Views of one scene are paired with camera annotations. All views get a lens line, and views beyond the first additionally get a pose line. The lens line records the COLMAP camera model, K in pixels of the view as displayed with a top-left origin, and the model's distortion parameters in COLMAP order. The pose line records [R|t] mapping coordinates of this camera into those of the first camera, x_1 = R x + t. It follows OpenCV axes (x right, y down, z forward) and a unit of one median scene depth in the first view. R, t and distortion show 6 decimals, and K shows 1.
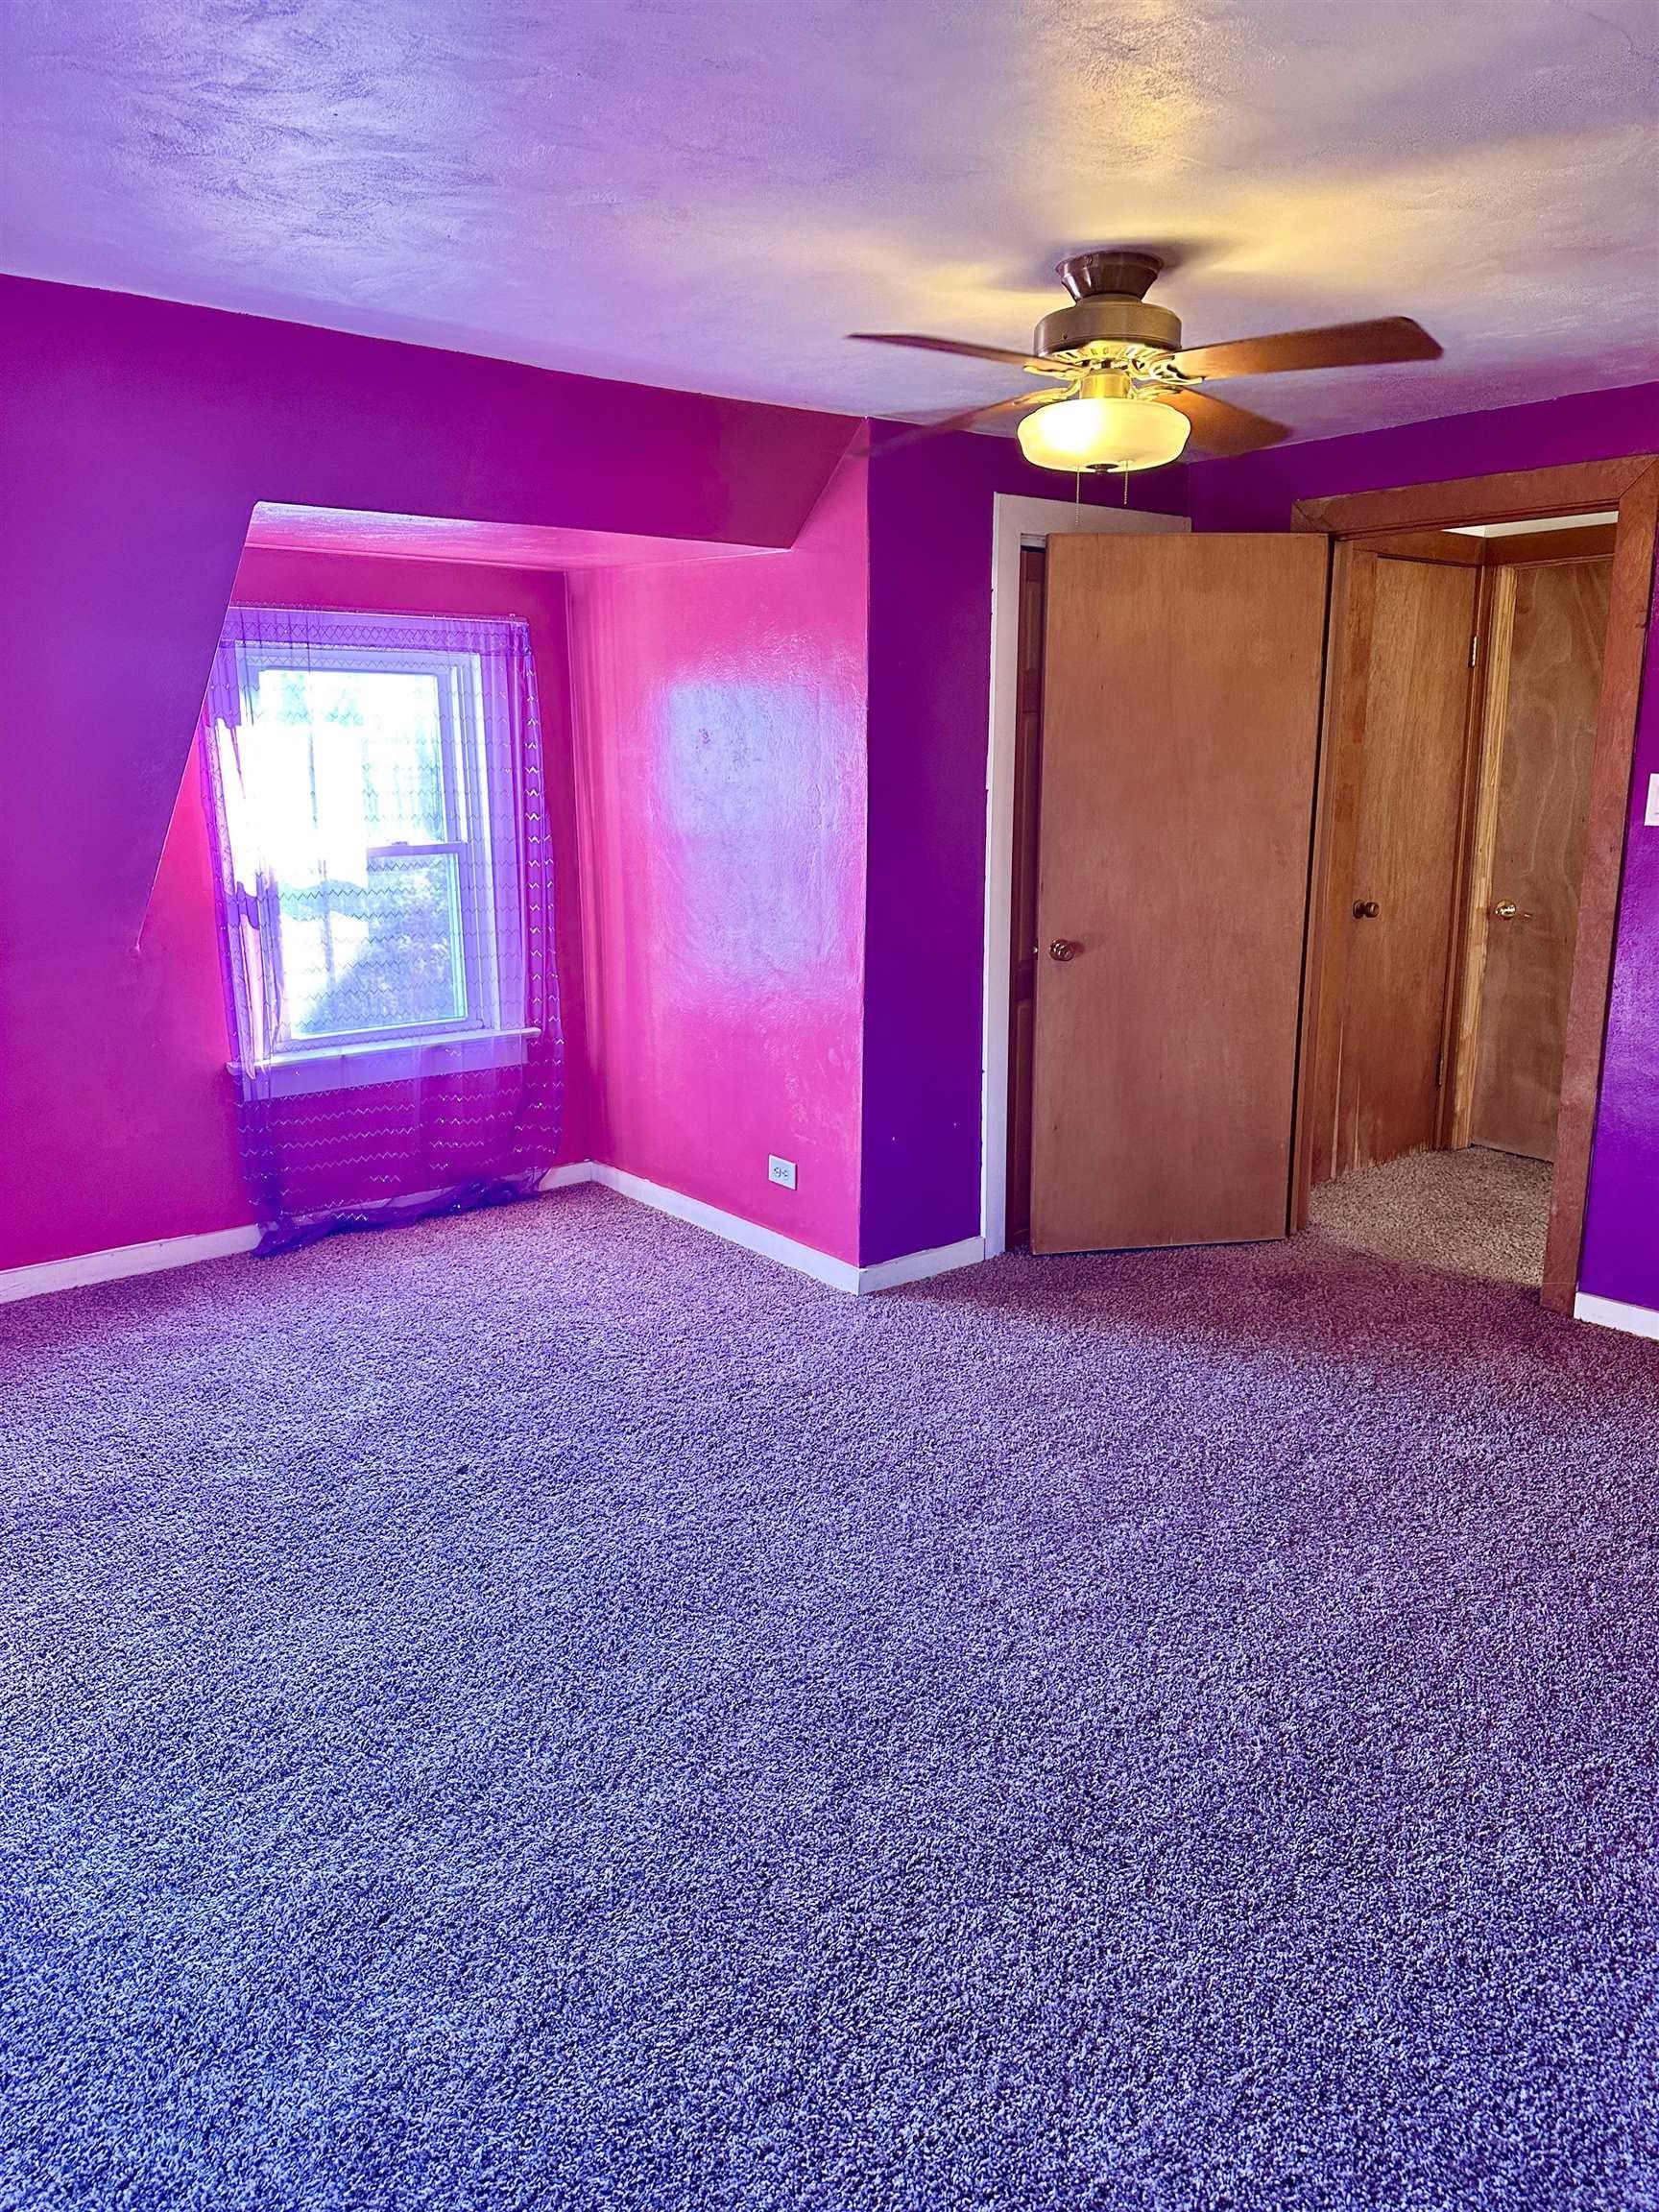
lens RADIAL K [[1564.9, 0, 824.1], [0, 1564.9, 1089.3], [0, 0, 1]] dist [0.184773, -0.309023]
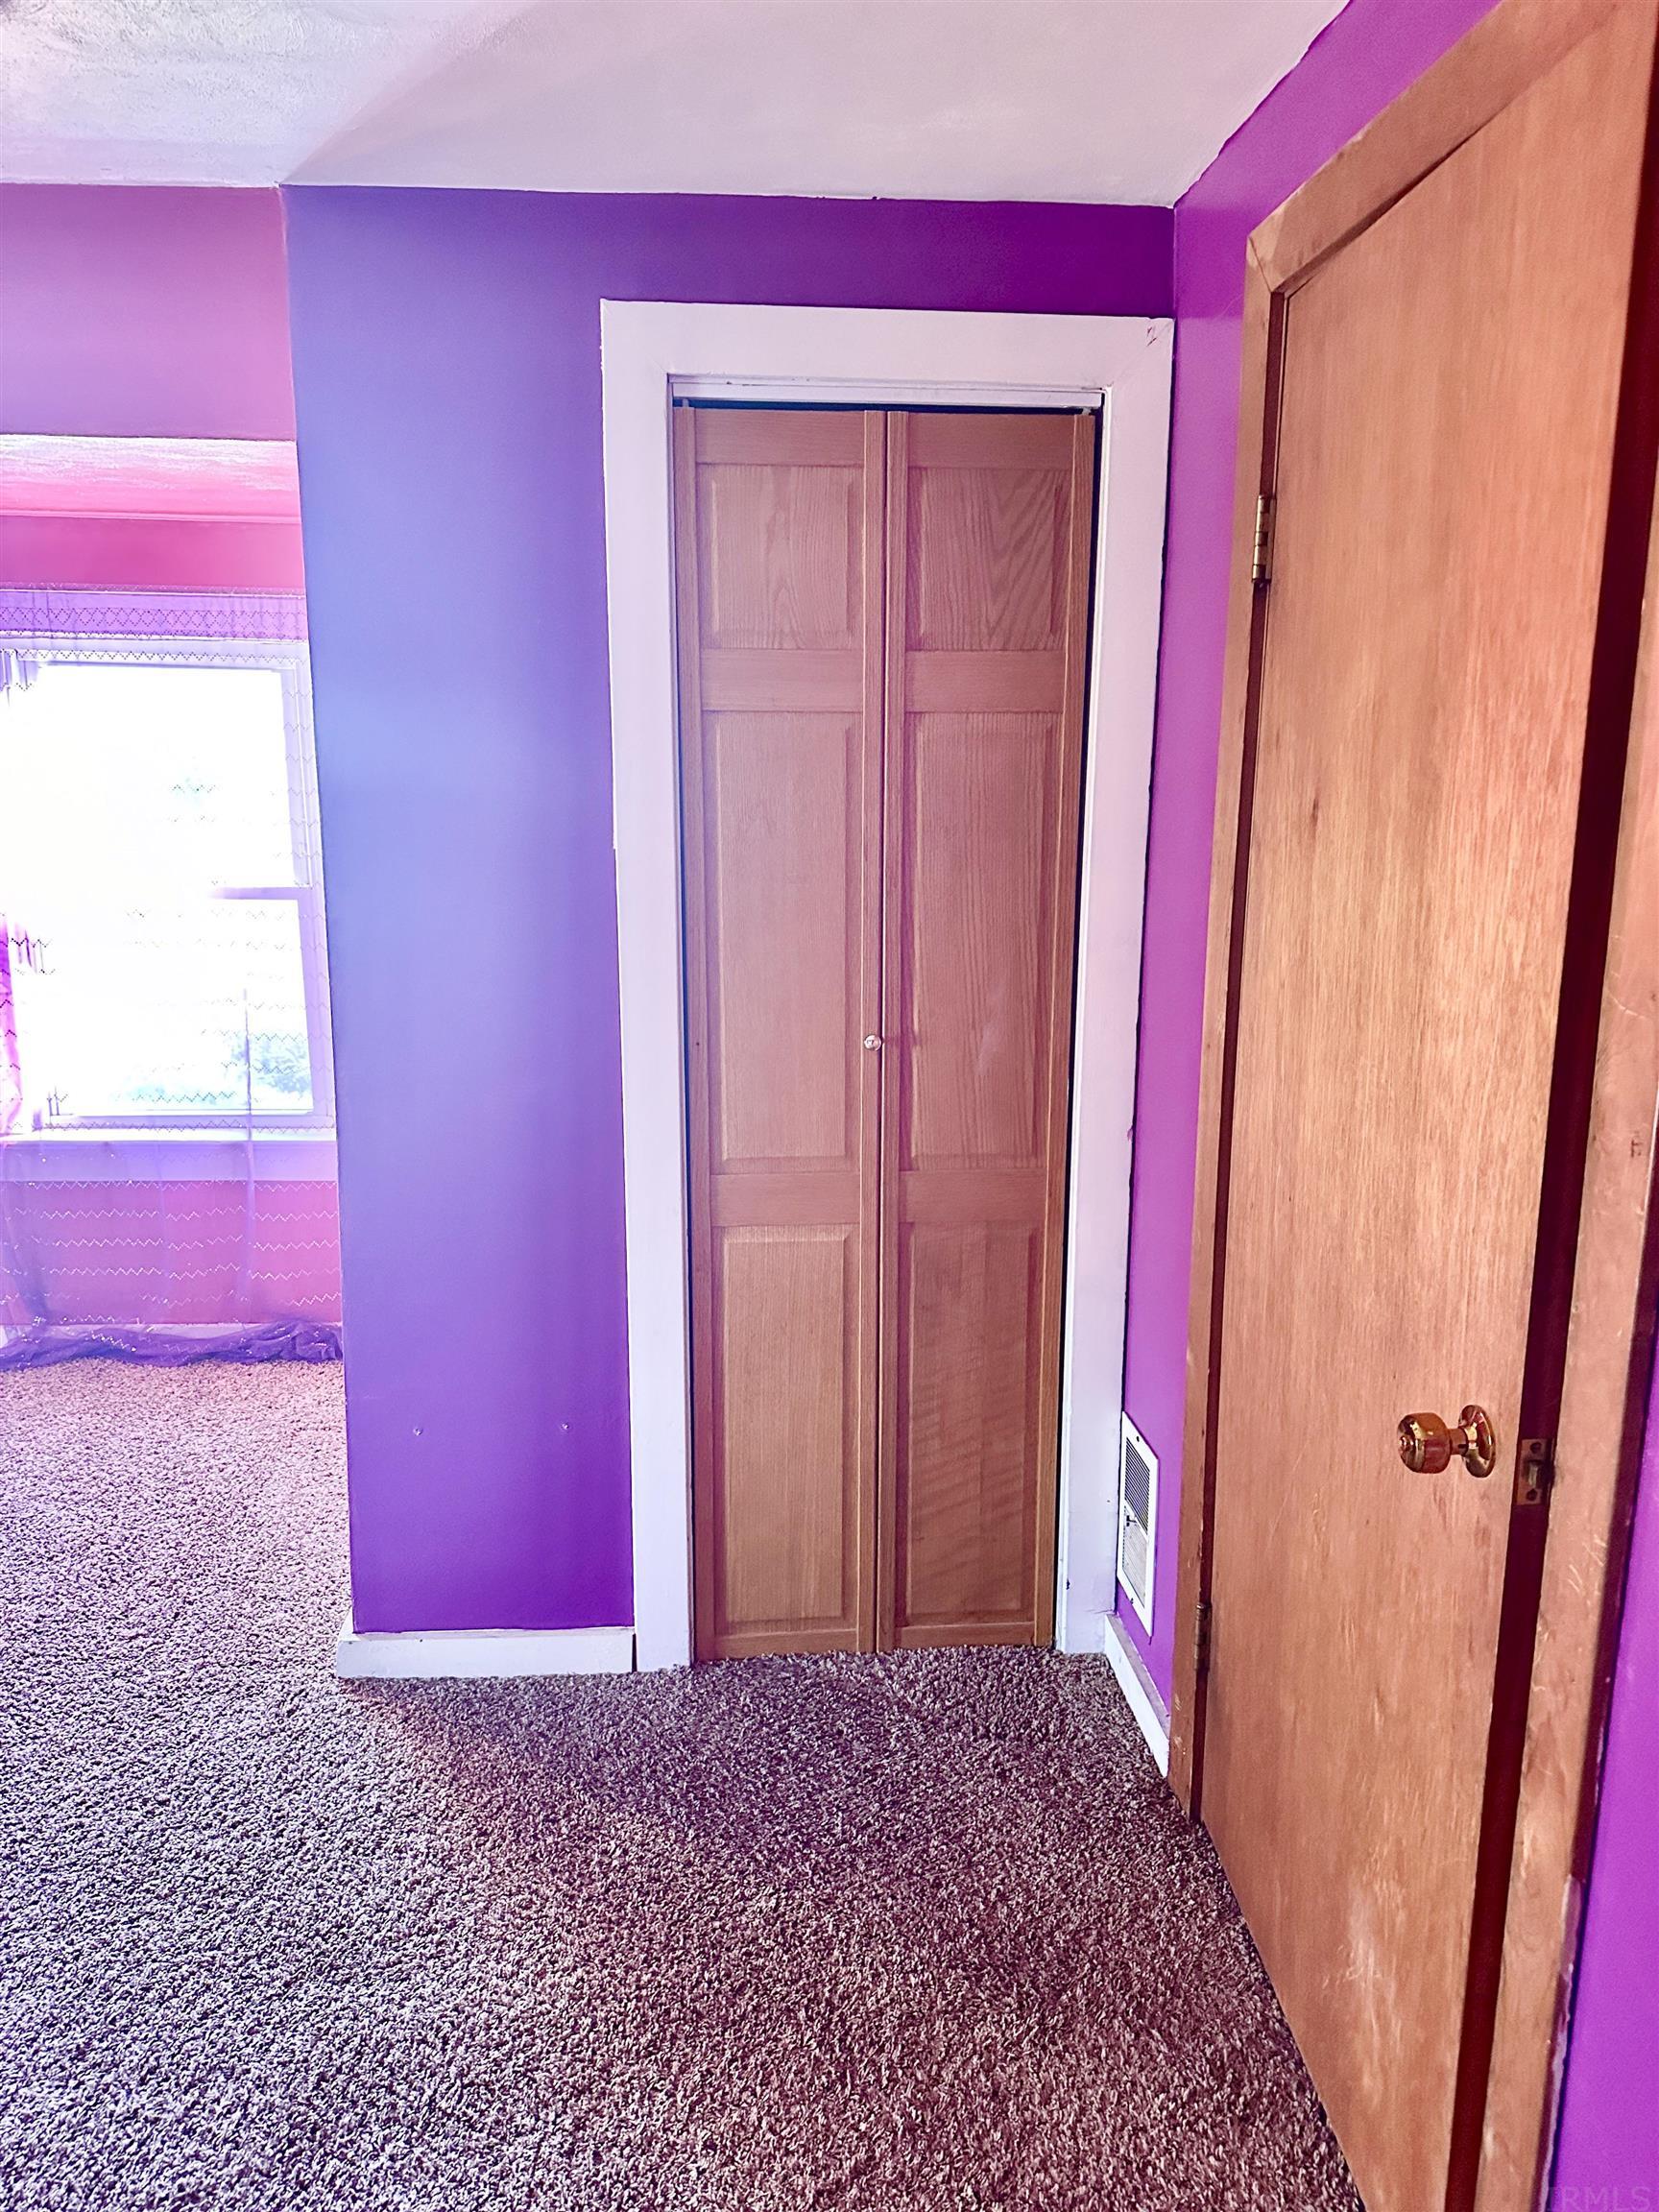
lens RADIAL K [[1564.9, 0, 824.1], [0, 1564.9, 1089.3], [0, 0, 1]] dist [0.184773, -0.309023]
pose [[0.796889, 0.133630, -0.589161, 0.461884], [-0.146836, 0.988828, 0.025672, -0.121777], [0.586010, 0.066052, 0.807608, 0.556590]]
